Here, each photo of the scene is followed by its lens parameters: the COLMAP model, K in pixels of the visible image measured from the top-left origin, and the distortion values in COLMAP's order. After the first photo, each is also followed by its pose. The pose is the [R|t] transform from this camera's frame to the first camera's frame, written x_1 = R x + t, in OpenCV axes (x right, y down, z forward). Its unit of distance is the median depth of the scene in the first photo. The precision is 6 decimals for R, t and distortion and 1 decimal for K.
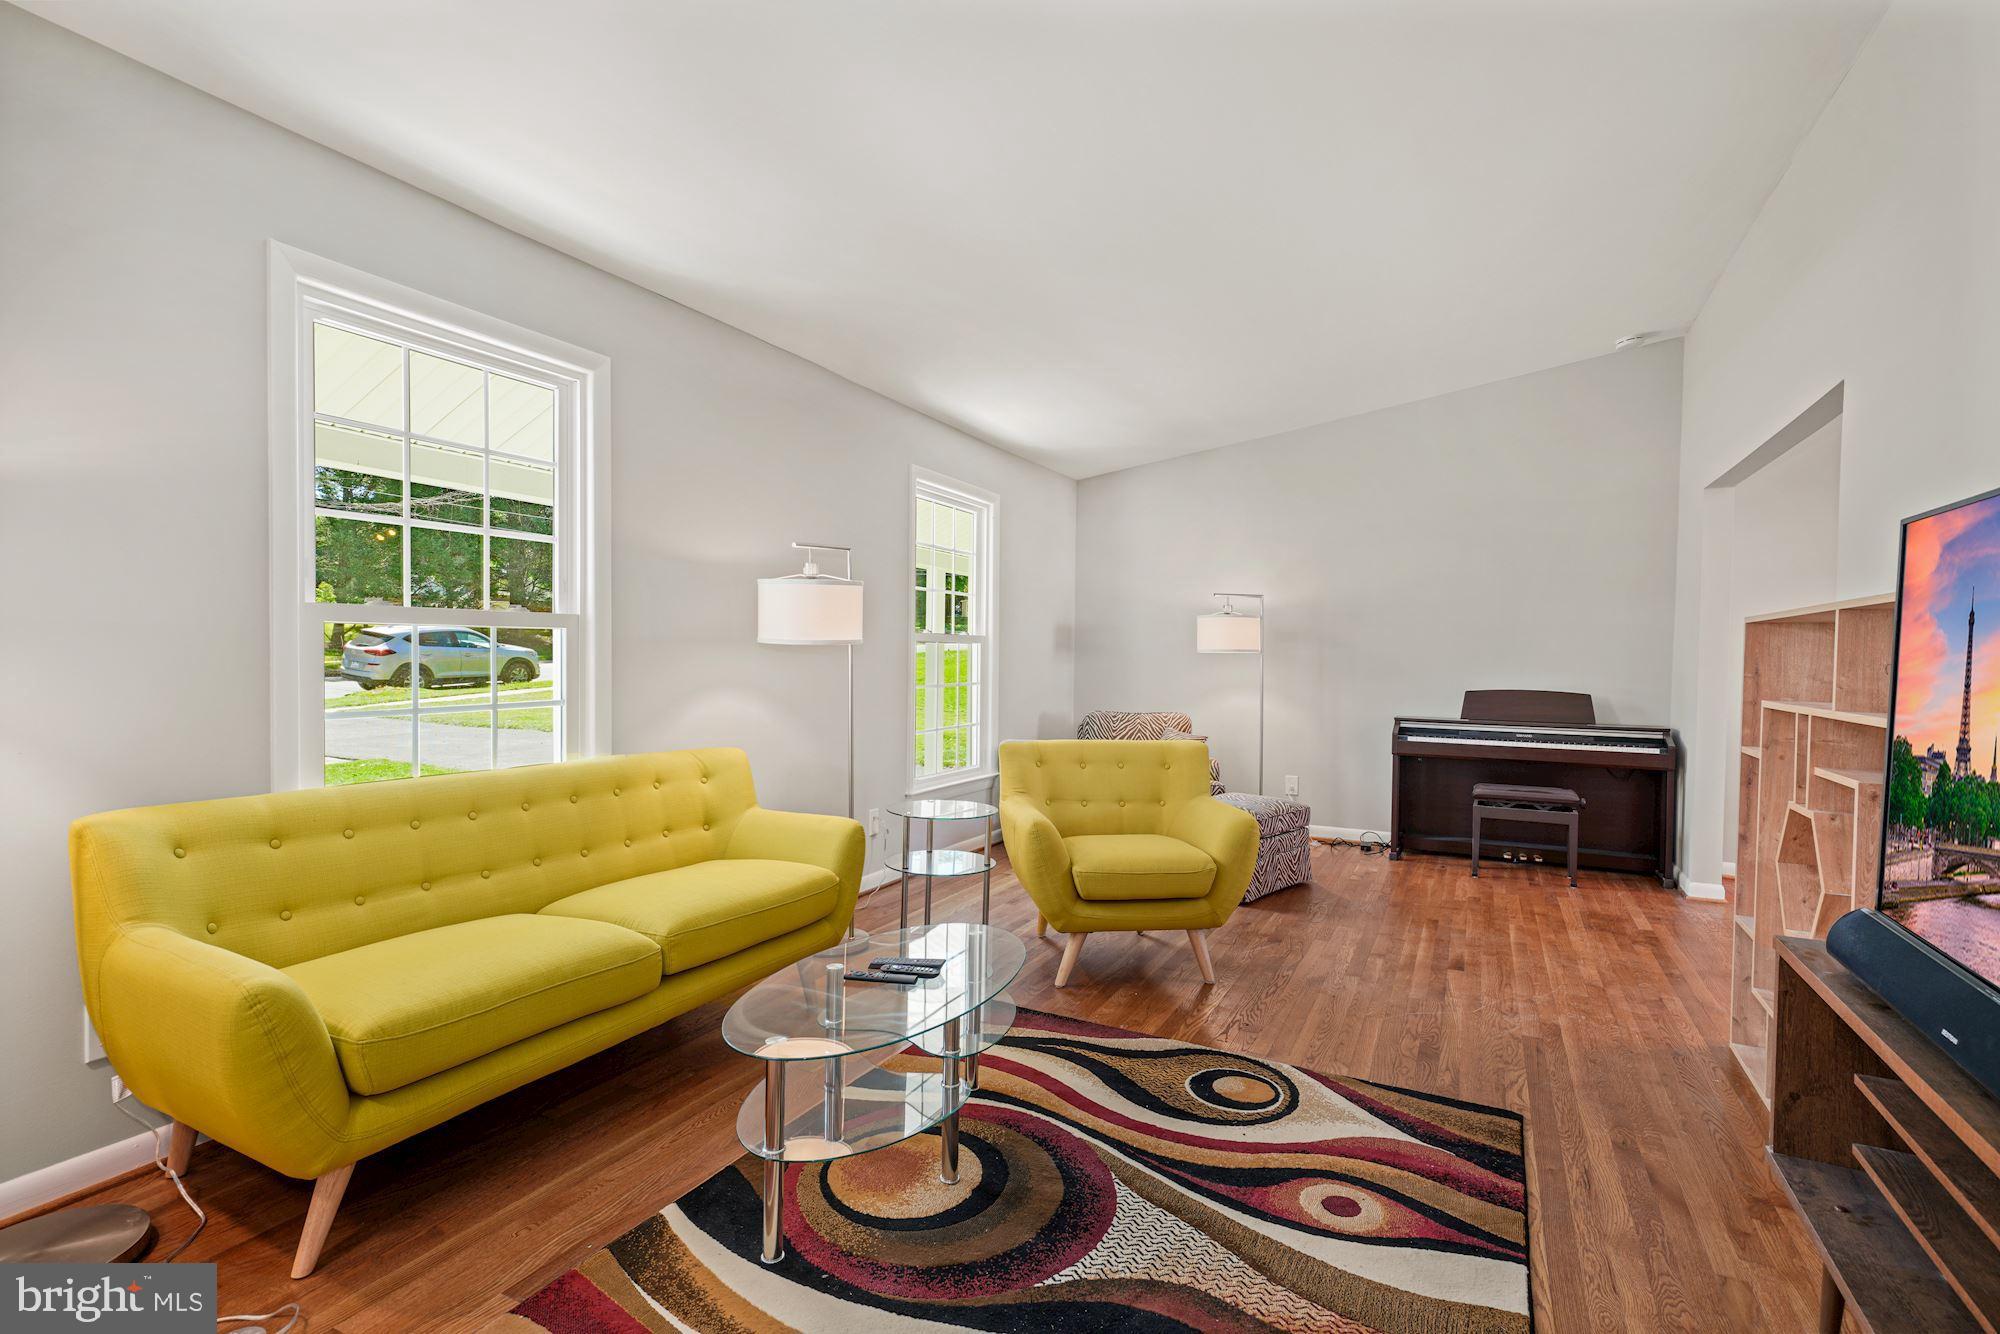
lens RADIAL K [[964.3, 0, 986.0], [0, 964.3, 675.8], [0, 0, 1]] dist [-0.000017, -0.000210]
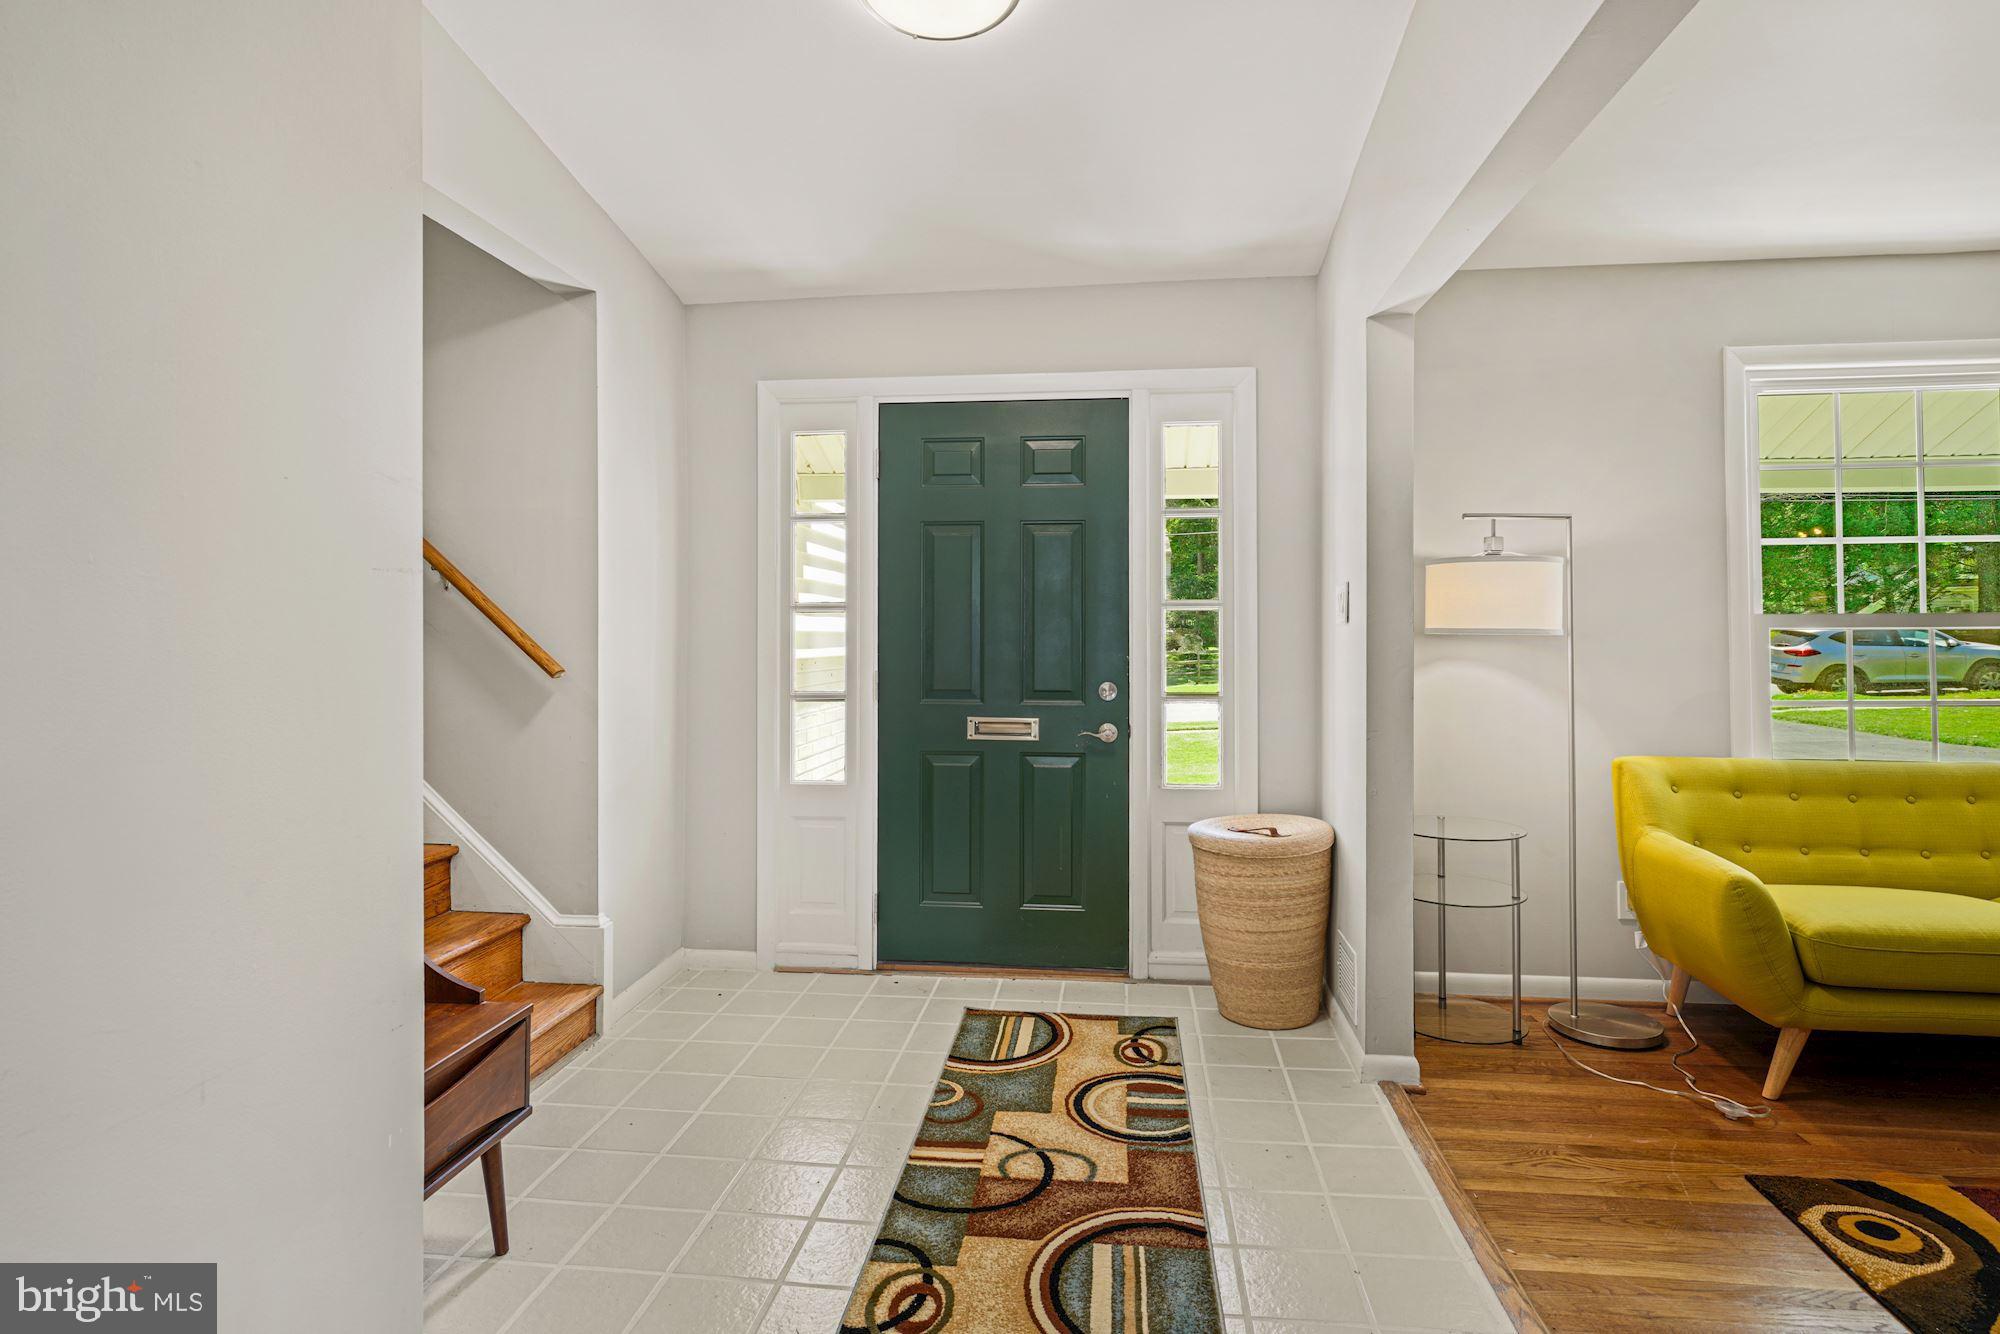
lens RADIAL K [[1046.1, 0, 1021.8], [0, 1046.1, 621.4], [0, 0, 1]] dist [0.013841, -0.001819]
pose [[0.365655, -0.032068, -0.930198, 0.295910], [-0.018669, 0.998953, -0.041777, 0.014918], [0.930563, 0.032641, 0.364674, -0.515782]]
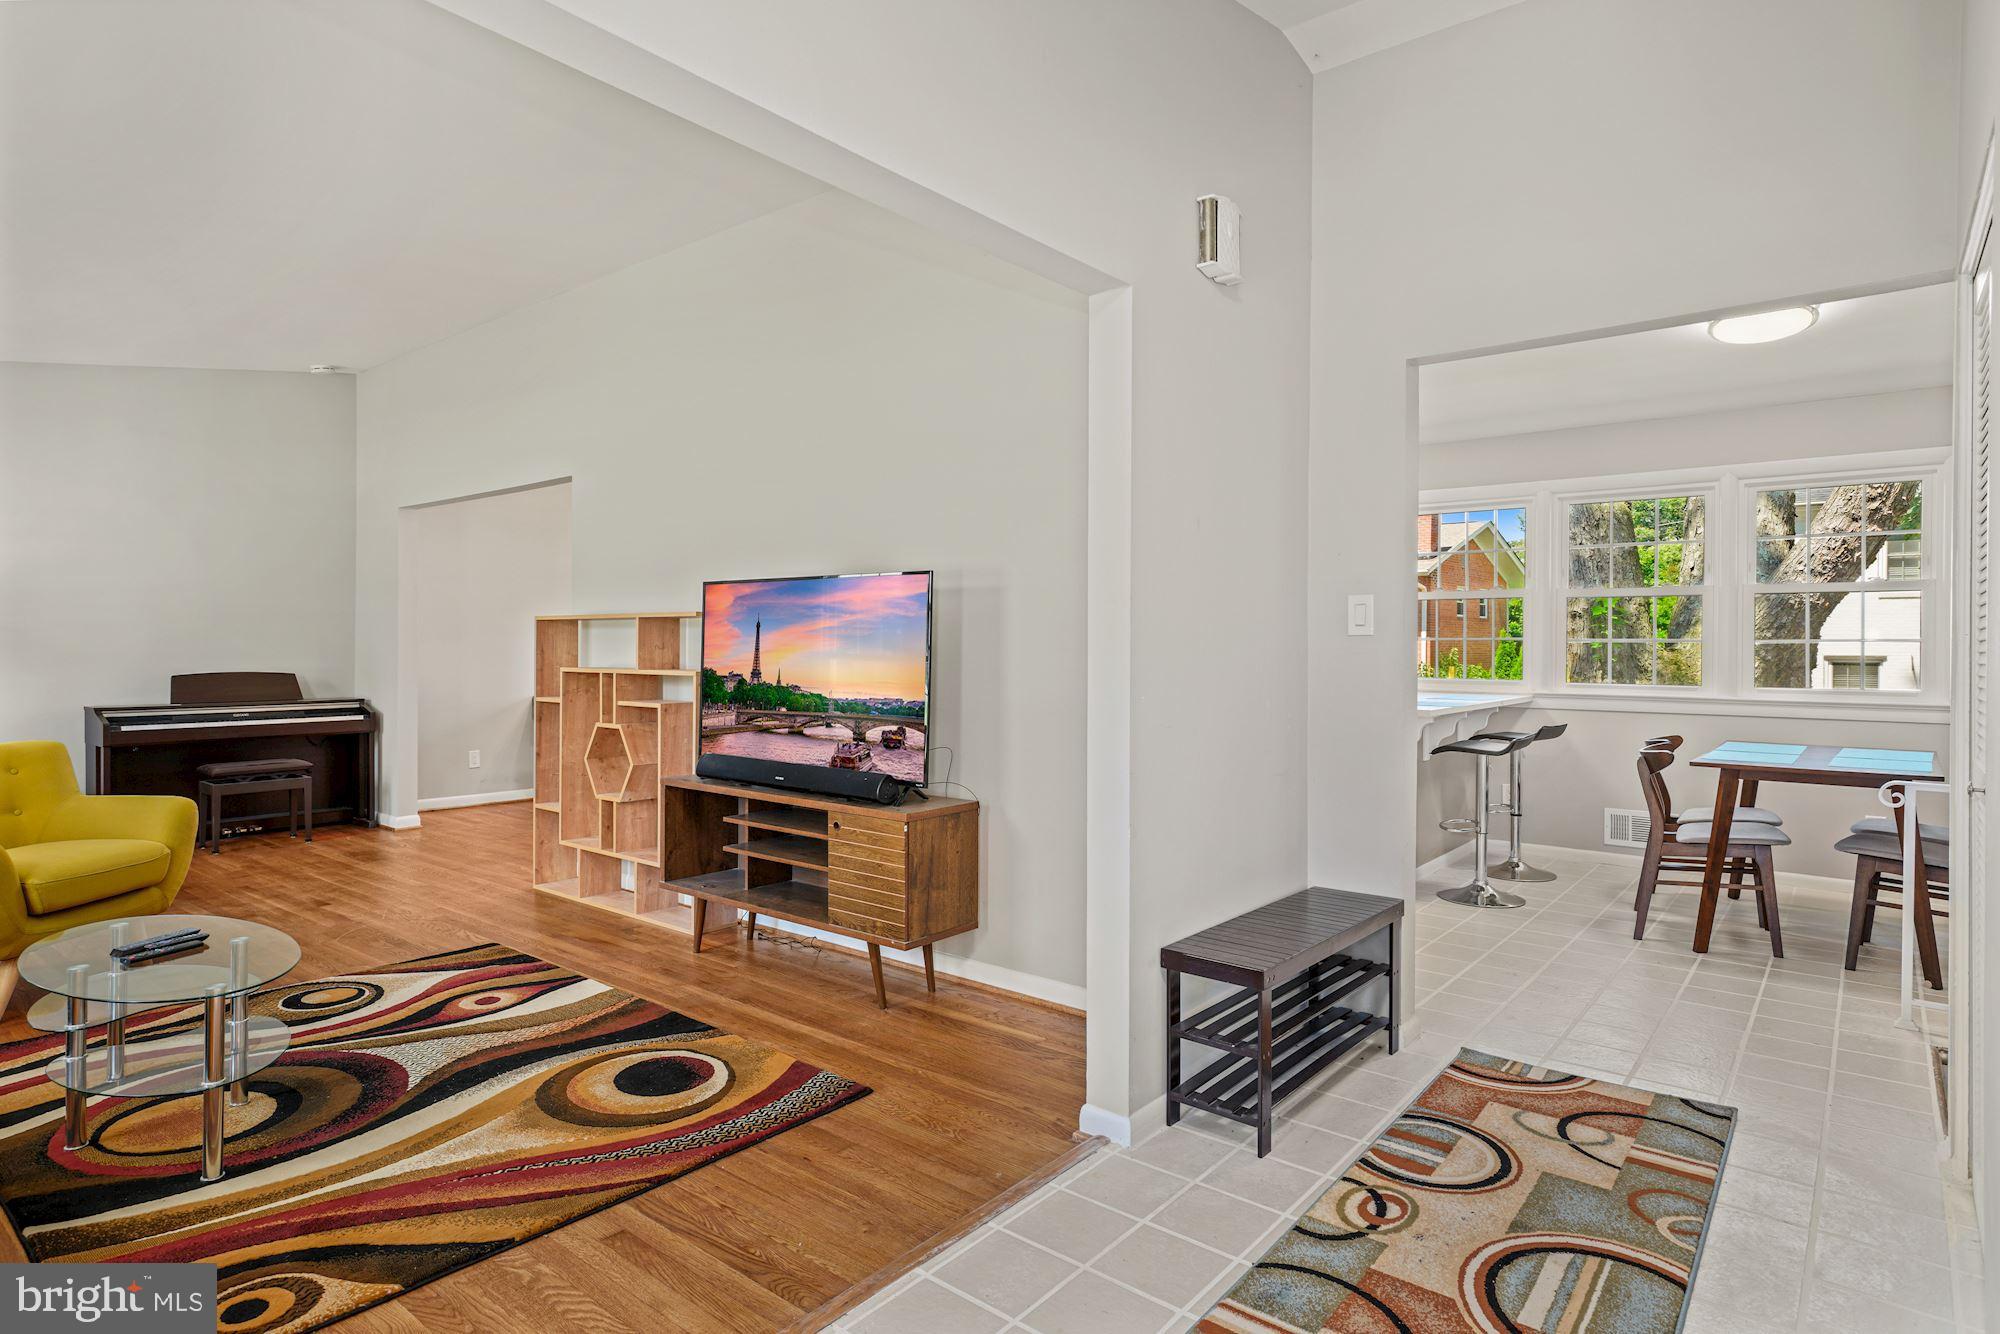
lens RADIAL K [[1090.8, 0, 1041.1], [0, 1090.8, 650.7], [0, 0, 1]] dist [-0.011268, 0.000350]
pose [[0.169964, -0.022969, 0.985183, -0.836770], [0.029246, 0.999406, 0.018255, -0.008002], [-0.985016, 0.025710, 0.170535, -0.124937]]
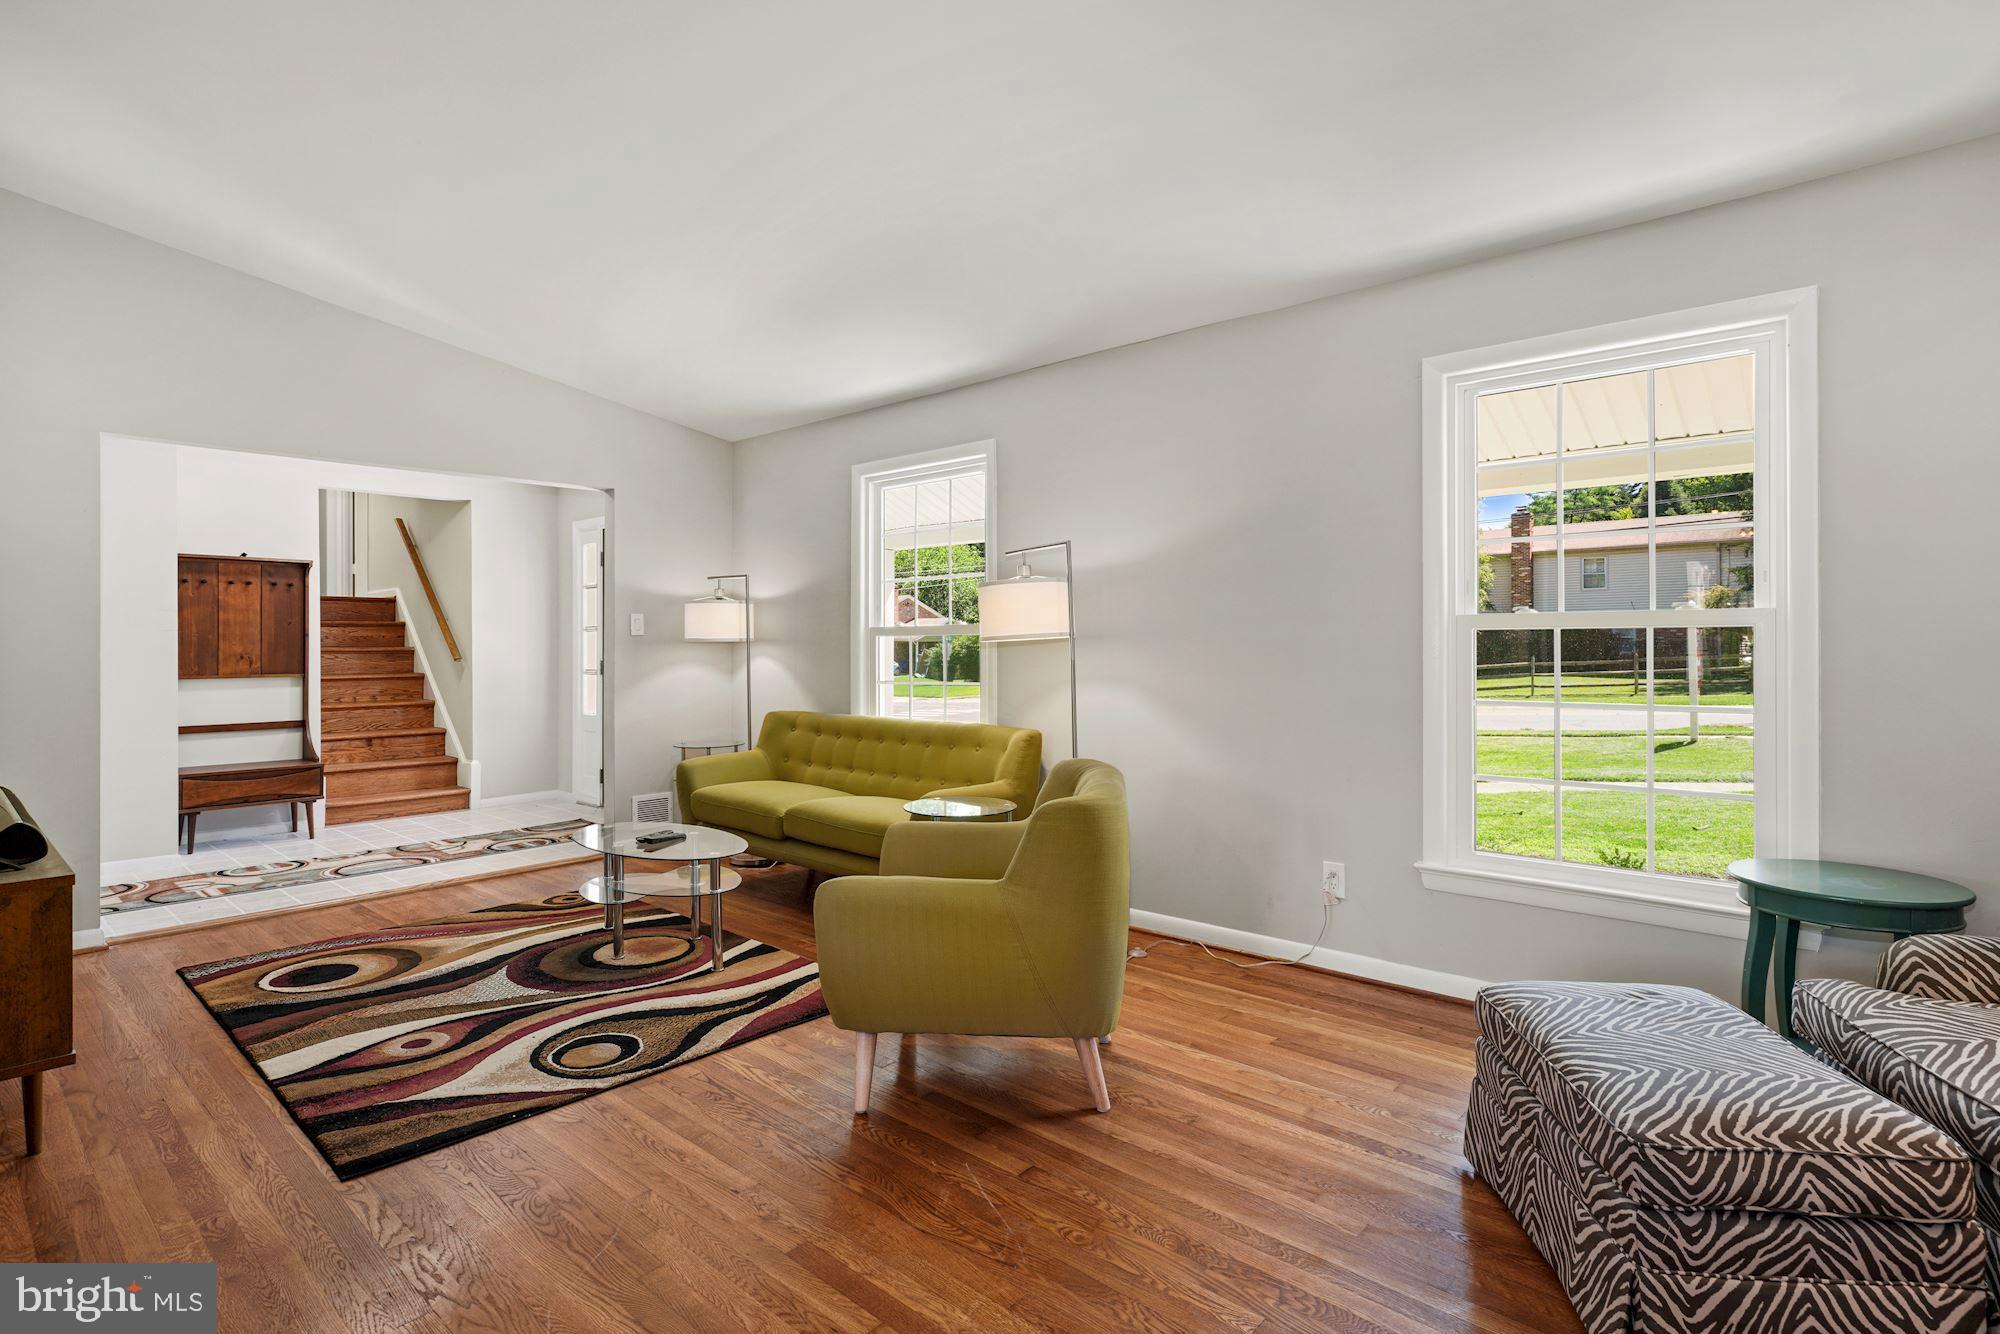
lens RADIAL K [[964.3, 0, 1000.6], [0, 964.3, 642.1], [0, 0, 1]] dist [-0.000017, -0.000210]
pose [[-0.233221, -0.020309, -0.972212, 1.081301], [-0.039207, 0.999165, -0.011466, -0.025607], [0.971633, 0.035443, -0.233823, 1.502791]]
